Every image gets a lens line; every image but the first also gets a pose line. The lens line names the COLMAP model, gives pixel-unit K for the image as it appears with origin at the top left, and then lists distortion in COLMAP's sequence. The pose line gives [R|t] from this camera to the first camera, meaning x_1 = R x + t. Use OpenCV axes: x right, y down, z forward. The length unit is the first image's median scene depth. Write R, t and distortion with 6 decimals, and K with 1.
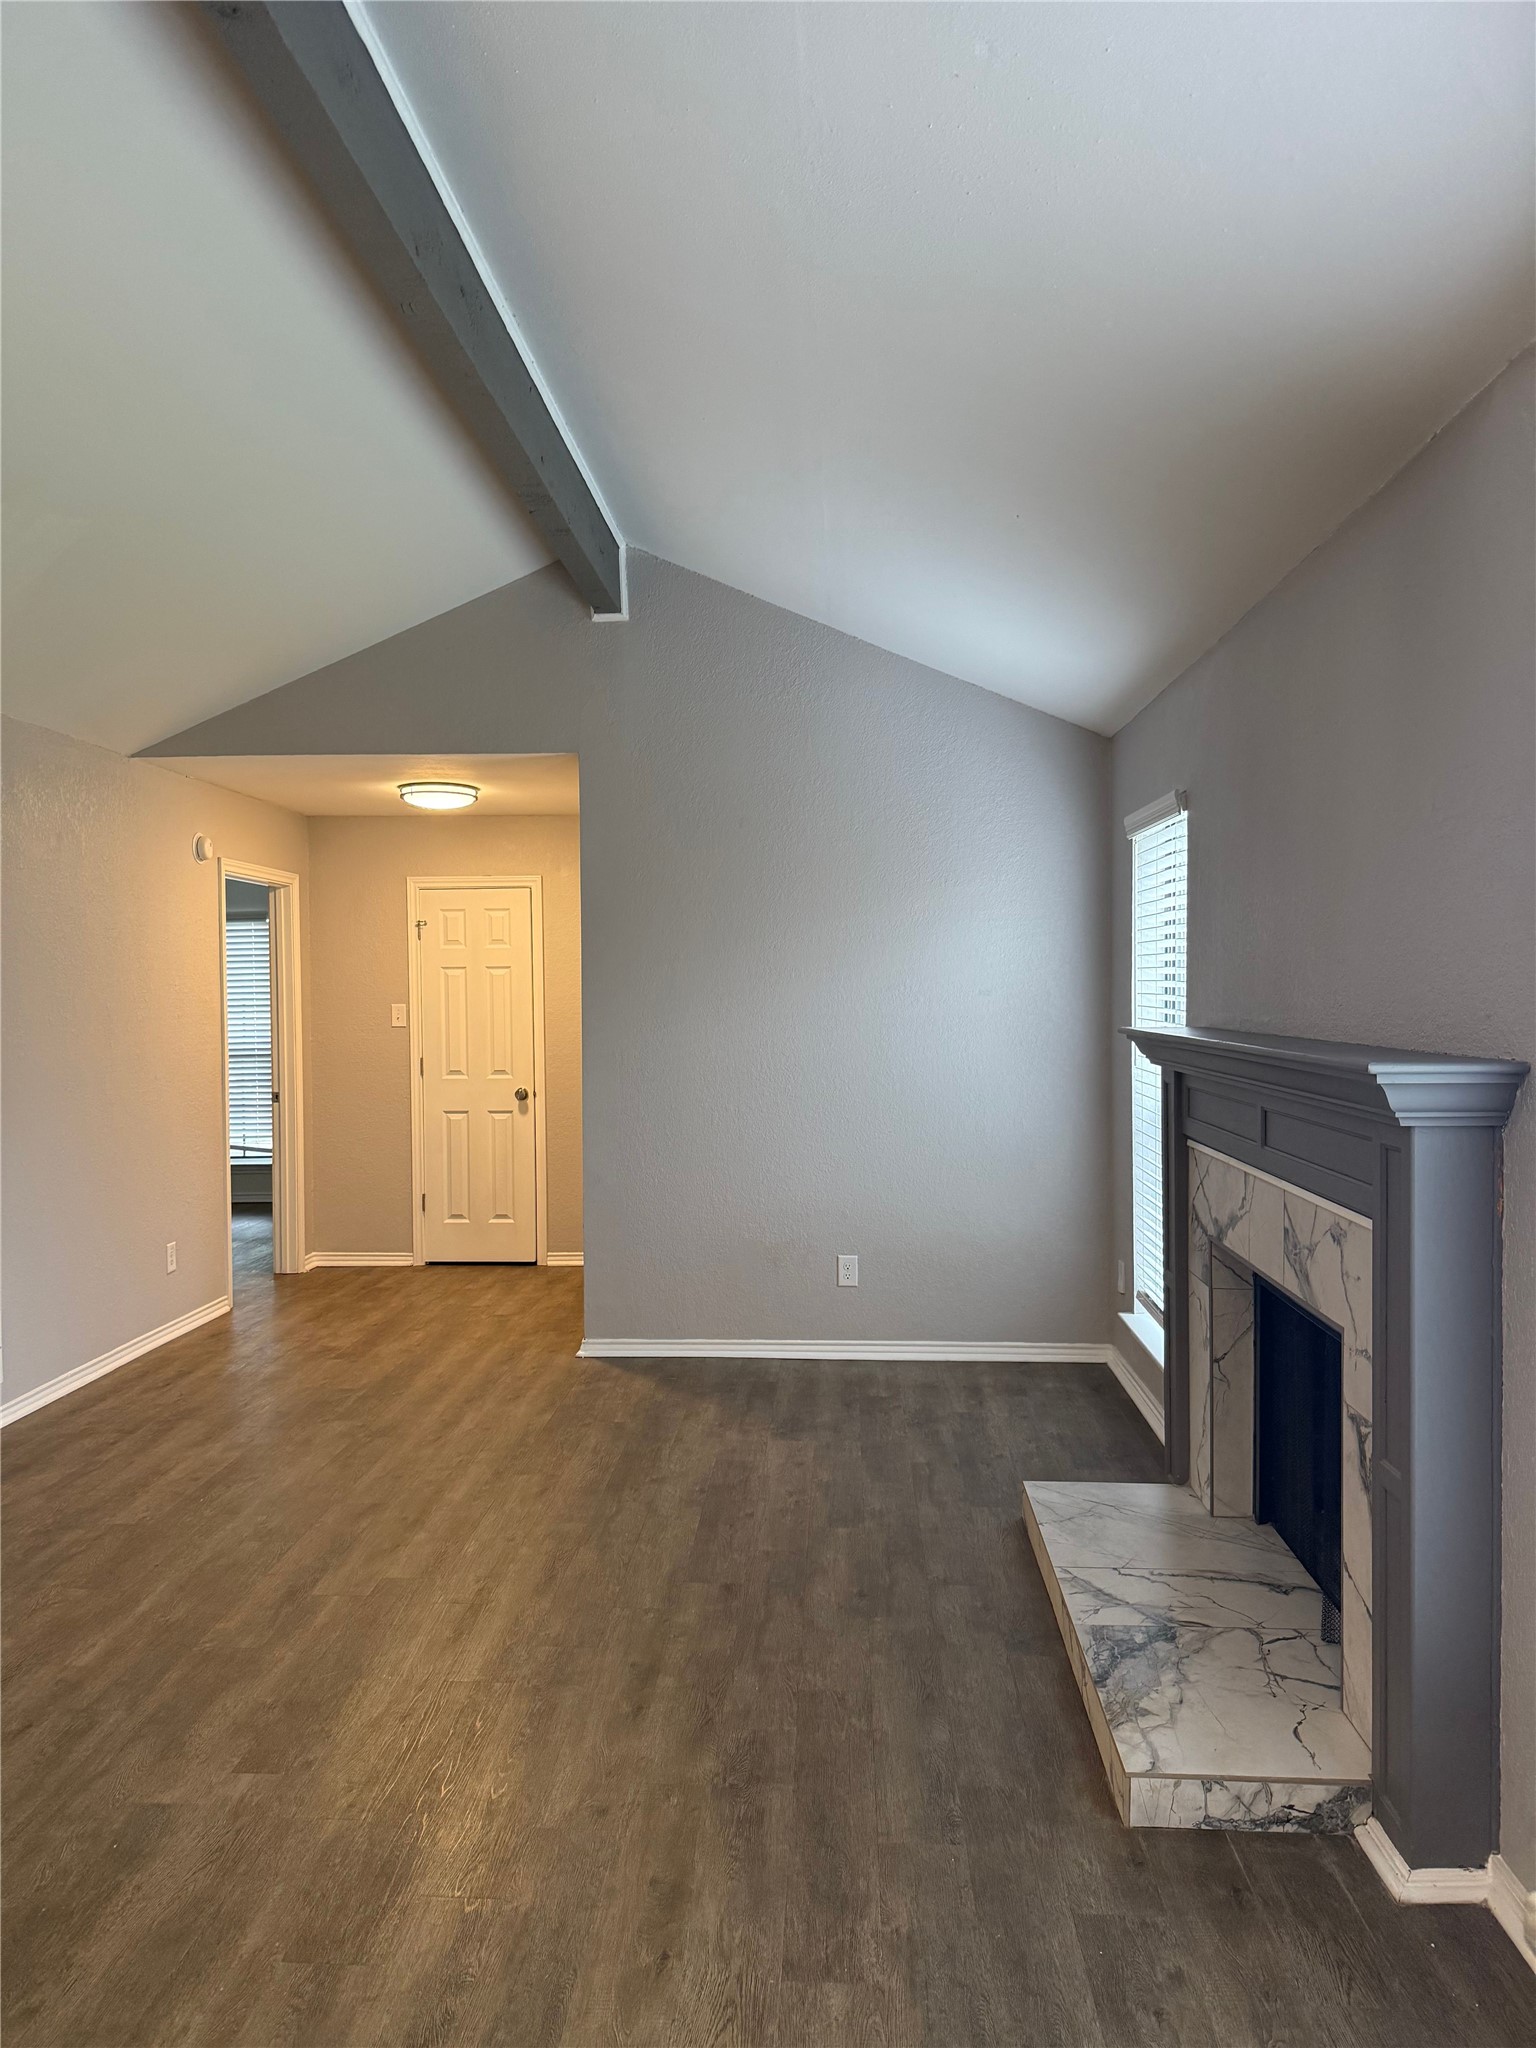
lens RADIAL K [[1420.4, 0, 736.3], [0, 1420.4, 1021.0], [0, 0, 1]] dist [0.098569, -0.154528]
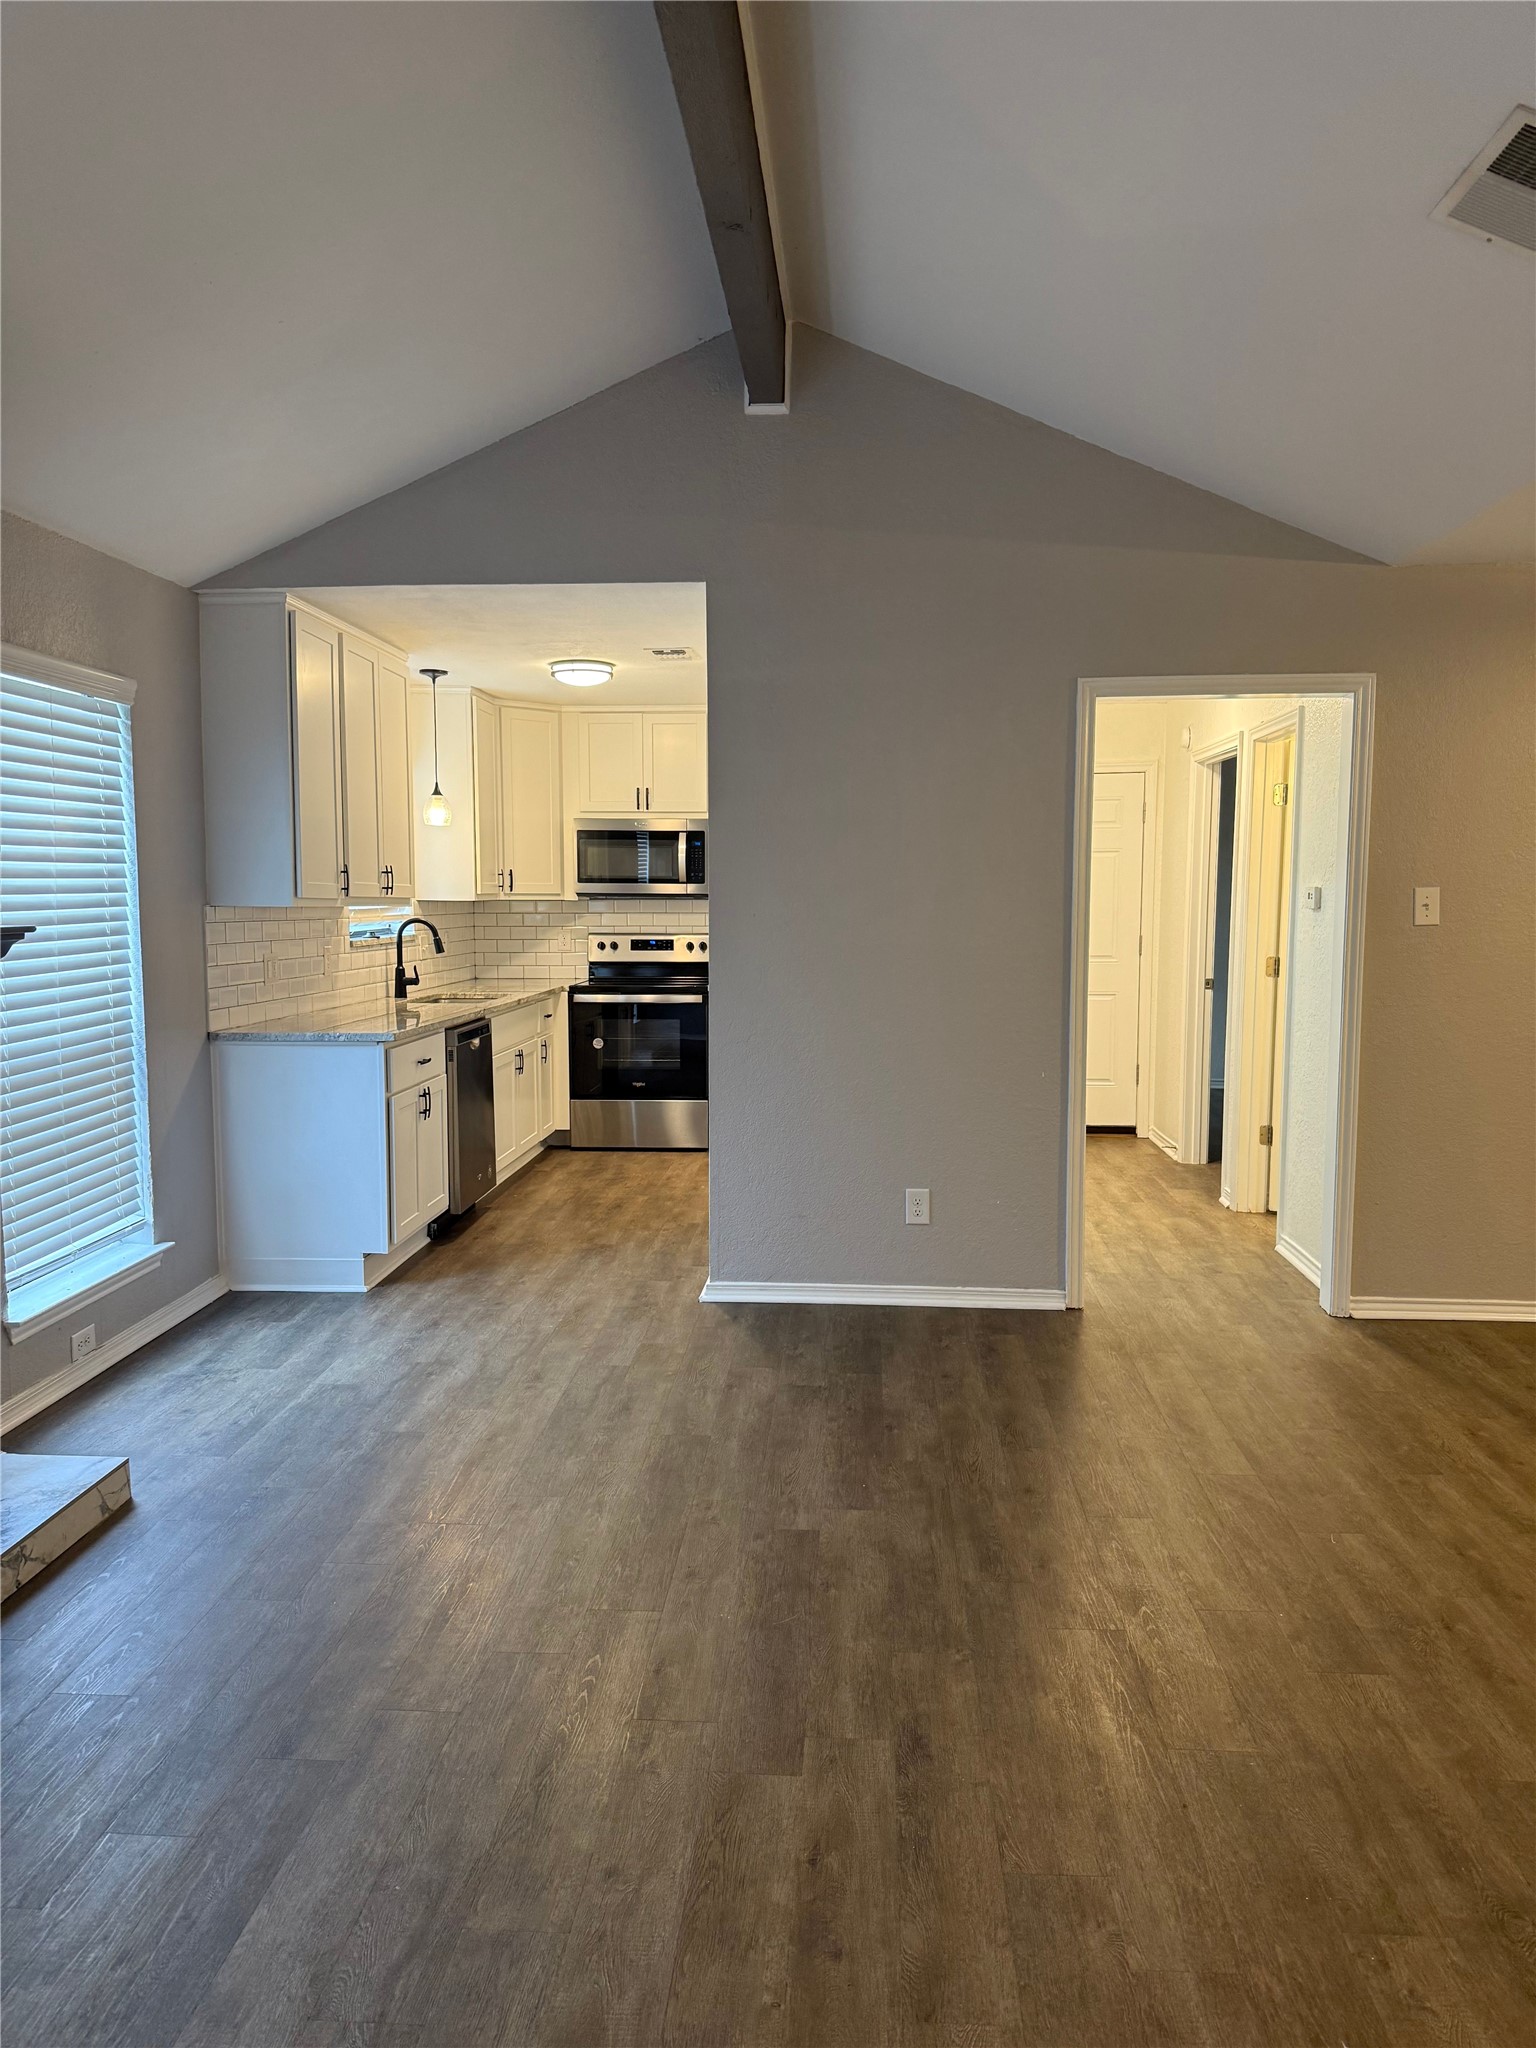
lens RADIAL K [[1440.4, 0, 763.3], [0, 1440.4, 1033.9], [0, 0, 1]] dist [0.115011, -0.162877]
pose [[-0.999952, 0.009768, 0.000475, -0.222490], [0.009754, 0.992586, 0.121154, -0.024279], [0.000712, 0.121153, -0.992634, 1.549544]]
